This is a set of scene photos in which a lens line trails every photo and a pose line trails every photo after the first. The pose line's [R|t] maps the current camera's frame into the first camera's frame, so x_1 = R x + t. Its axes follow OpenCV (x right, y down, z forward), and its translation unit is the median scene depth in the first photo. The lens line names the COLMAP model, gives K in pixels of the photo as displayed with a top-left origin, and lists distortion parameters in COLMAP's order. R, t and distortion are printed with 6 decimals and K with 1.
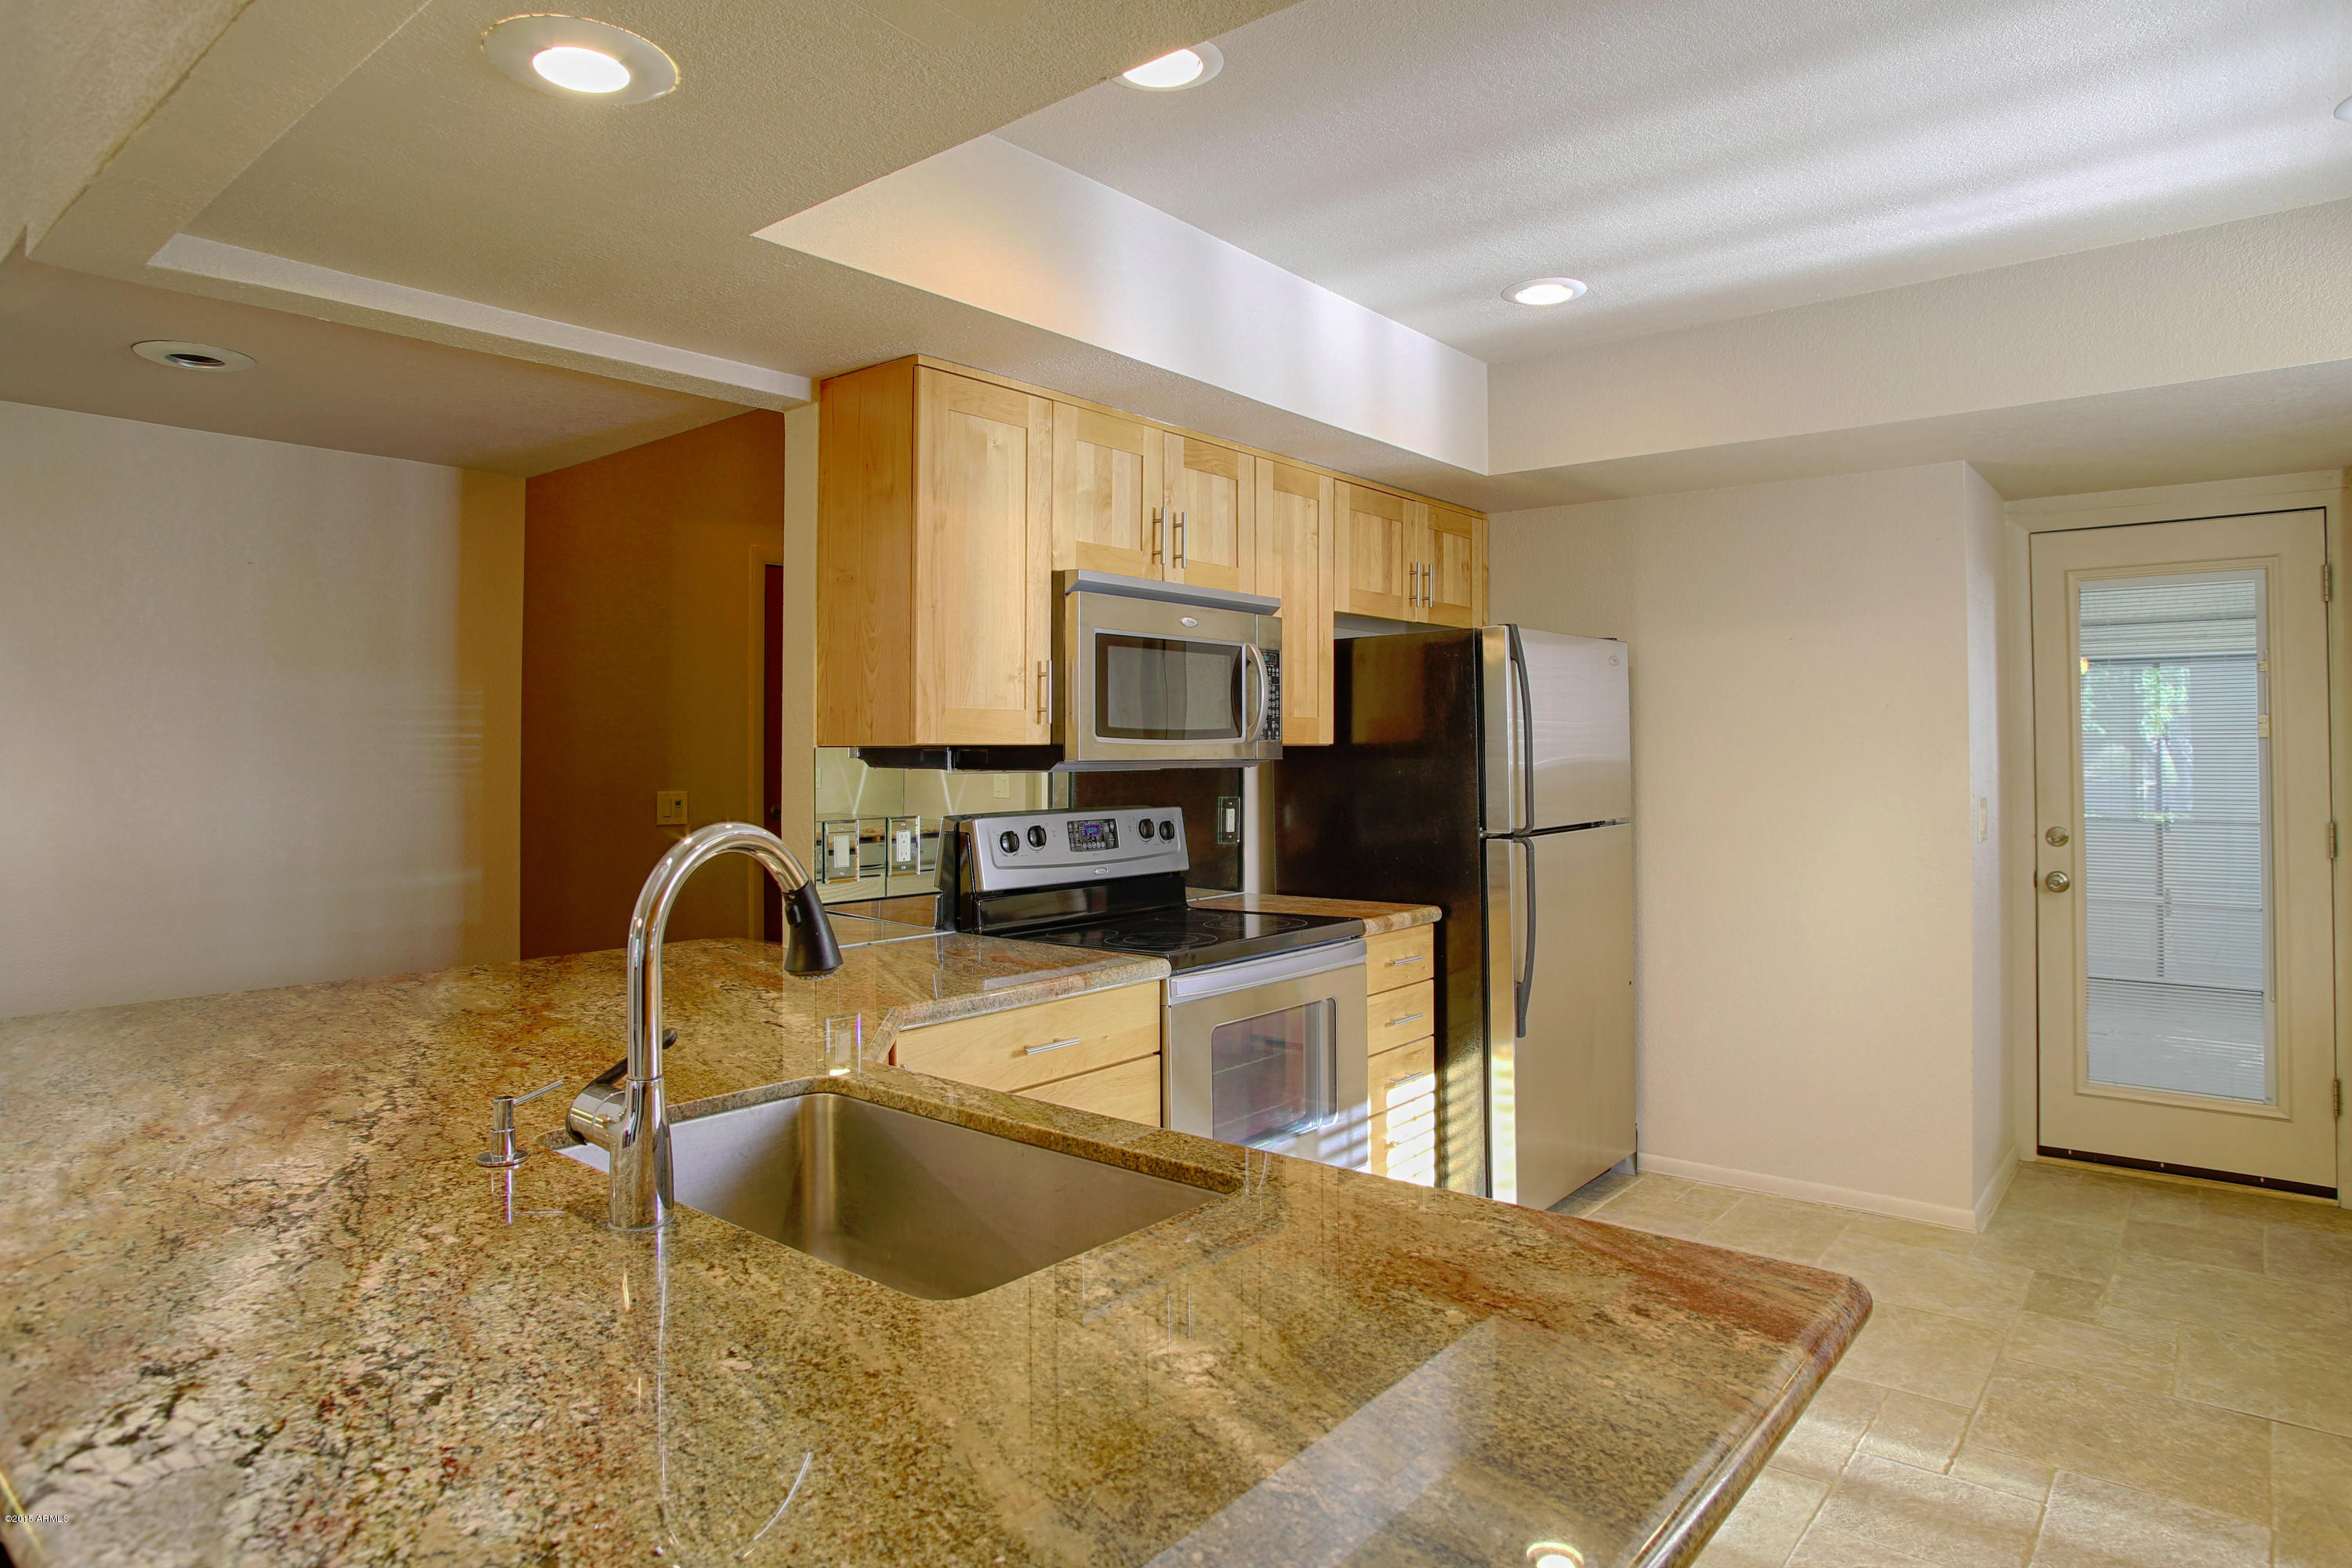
lens RADIAL K [[1396.3, 0, 1247.6], [0, 1396.3, 731.2], [0, 0, 1]] dist [-0.000740, -0.000039]
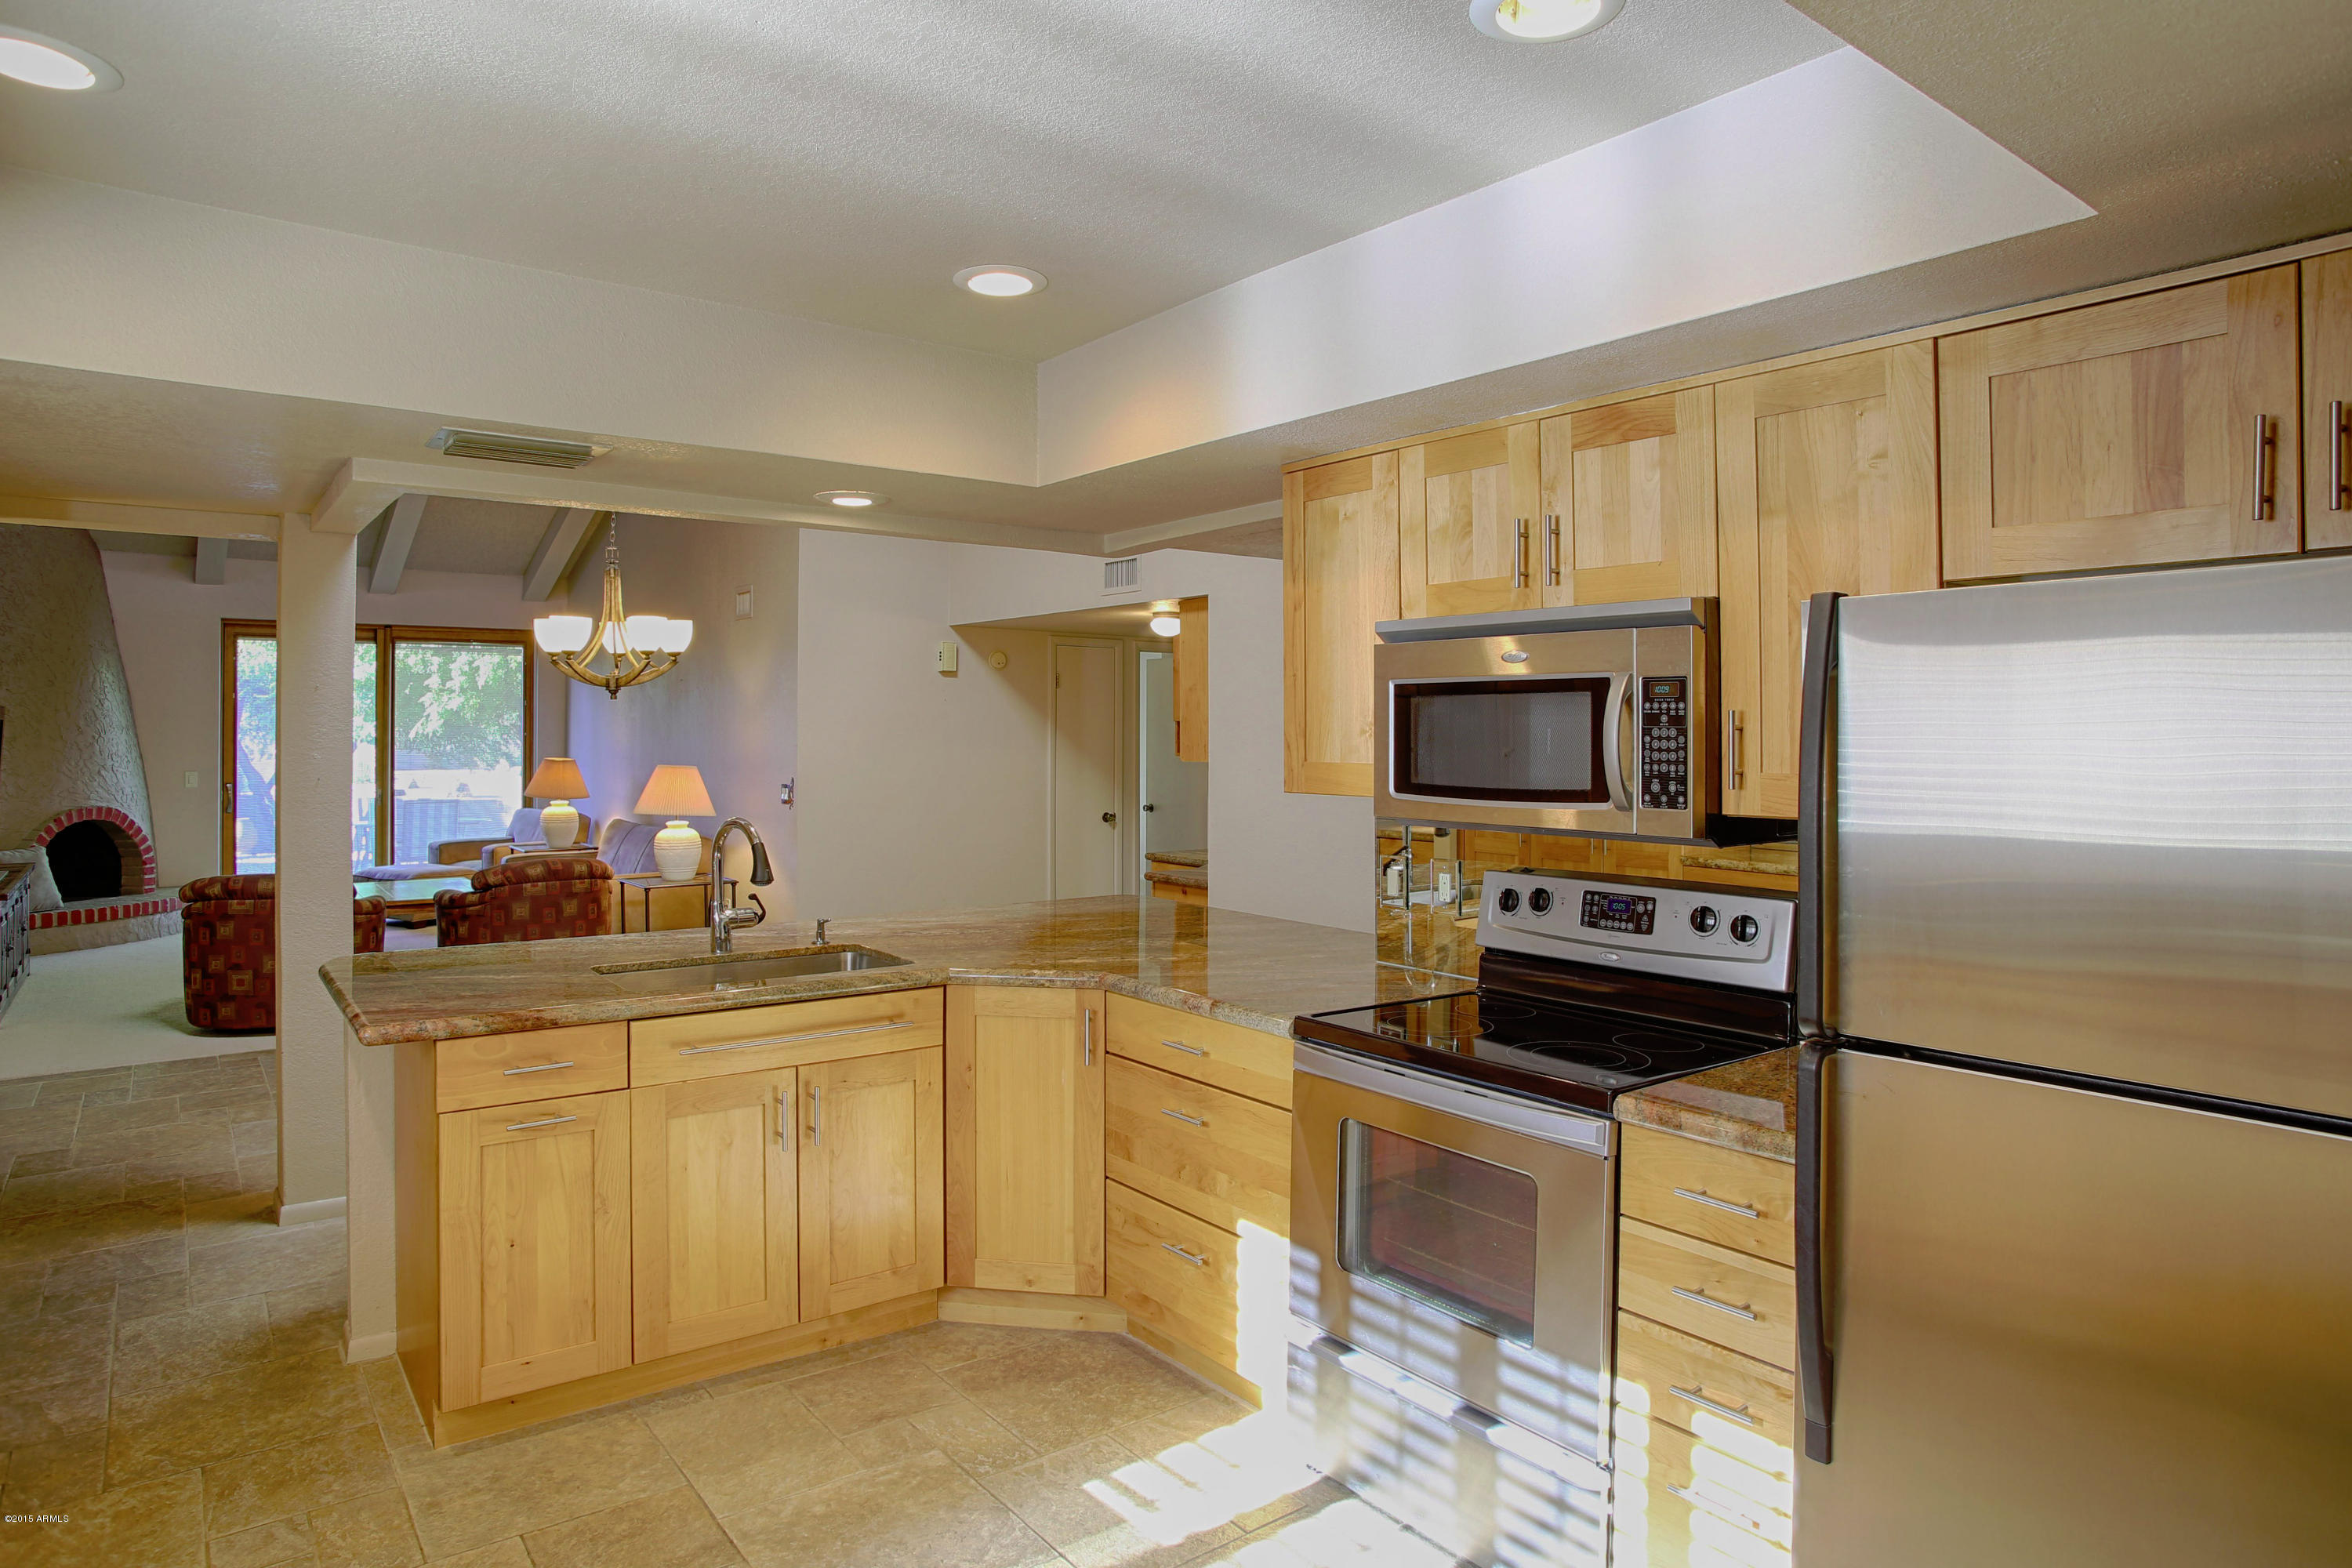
lens RADIAL K [[1396.3, 0, 1247.6], [0, 1396.3, 731.2], [0, 0, 1]] dist [-0.000740, -0.000039]
pose [[-0.198239, -0.003514, -0.980147, 0.770777], [0.003468, 0.999985, -0.004287, -0.030672], [0.980148, -0.004249, -0.198224, 0.992702]]
